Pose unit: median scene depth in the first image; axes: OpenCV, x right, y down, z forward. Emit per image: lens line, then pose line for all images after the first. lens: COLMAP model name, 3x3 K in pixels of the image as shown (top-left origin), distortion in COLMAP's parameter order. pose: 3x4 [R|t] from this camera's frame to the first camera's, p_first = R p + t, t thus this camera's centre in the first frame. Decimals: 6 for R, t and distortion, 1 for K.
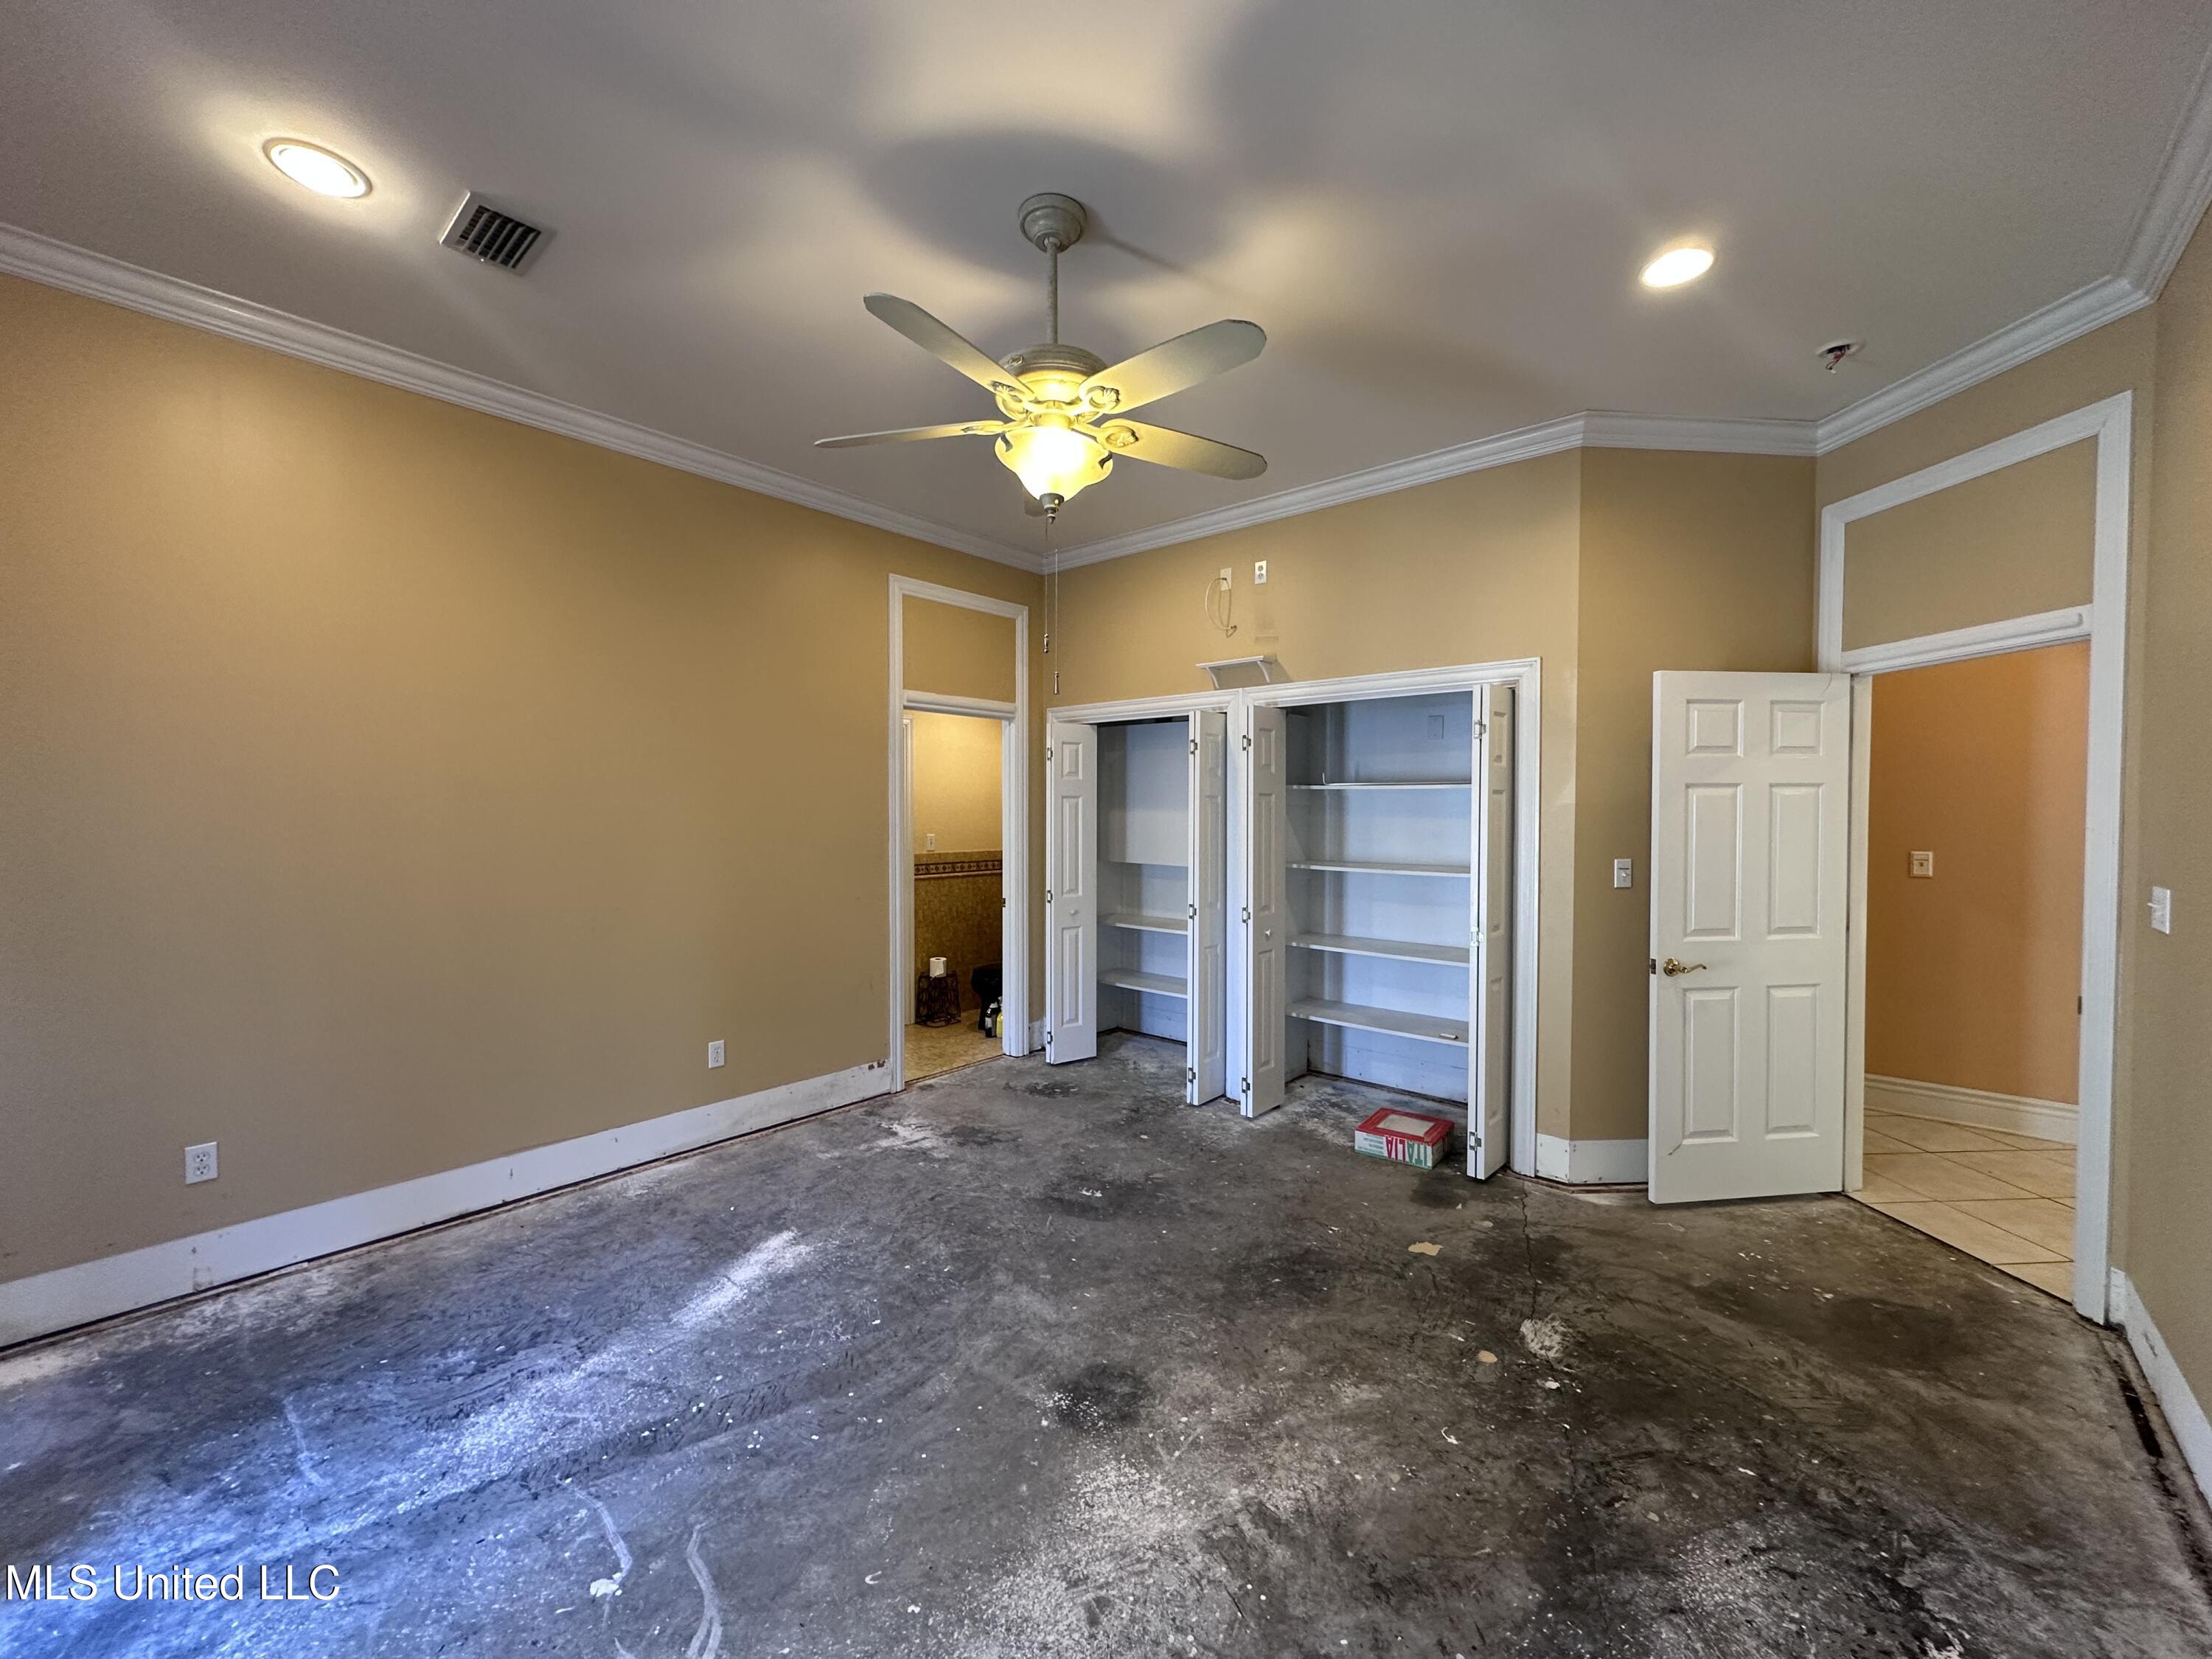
lens RADIAL K [[873.7, 0, 1104.0], [0, 873.7, 829.2], [0, 0, 1]] dist [-0.007909, 0.000469]
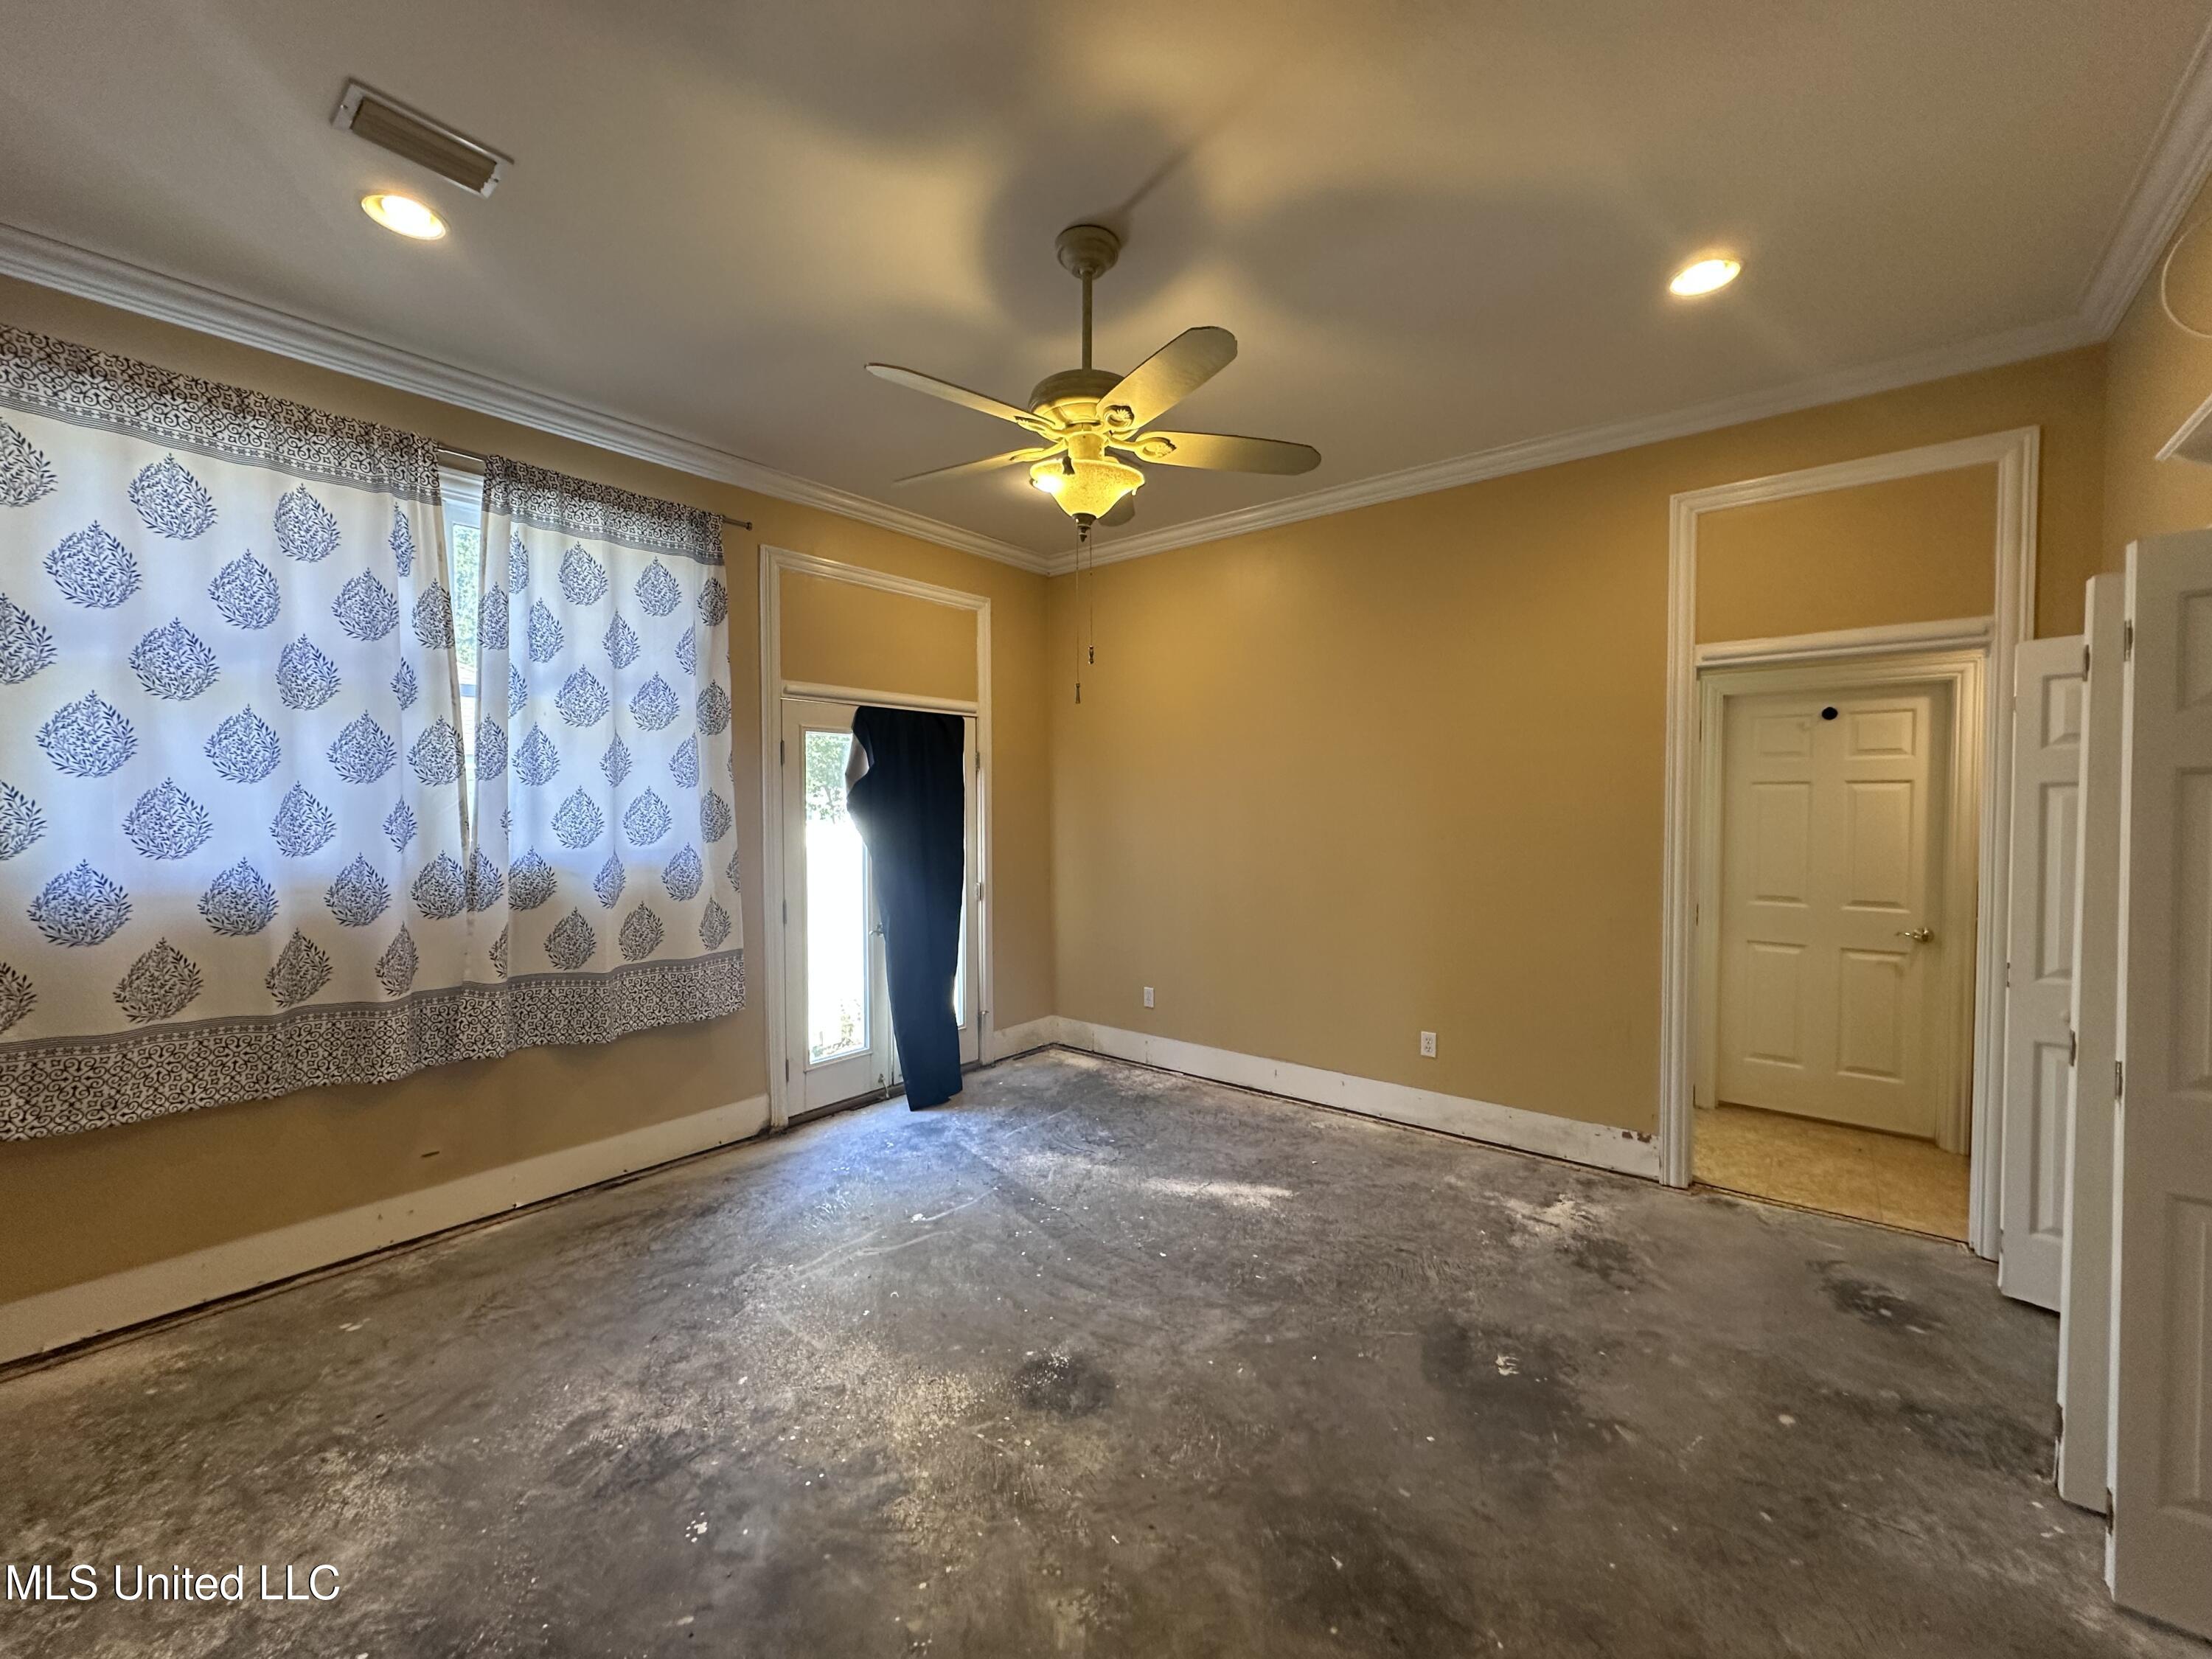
lens RADIAL K [[873.7, 0, 1104.0], [0, 873.7, 829.2], [0, 0, 1]] dist [-0.007909, 0.000469]
pose [[0.032289, 0.026880, -0.999117, 0.766198], [-0.020802, 0.999440, 0.026217, -0.023316], [0.999262, 0.019937, 0.032830, 0.762824]]
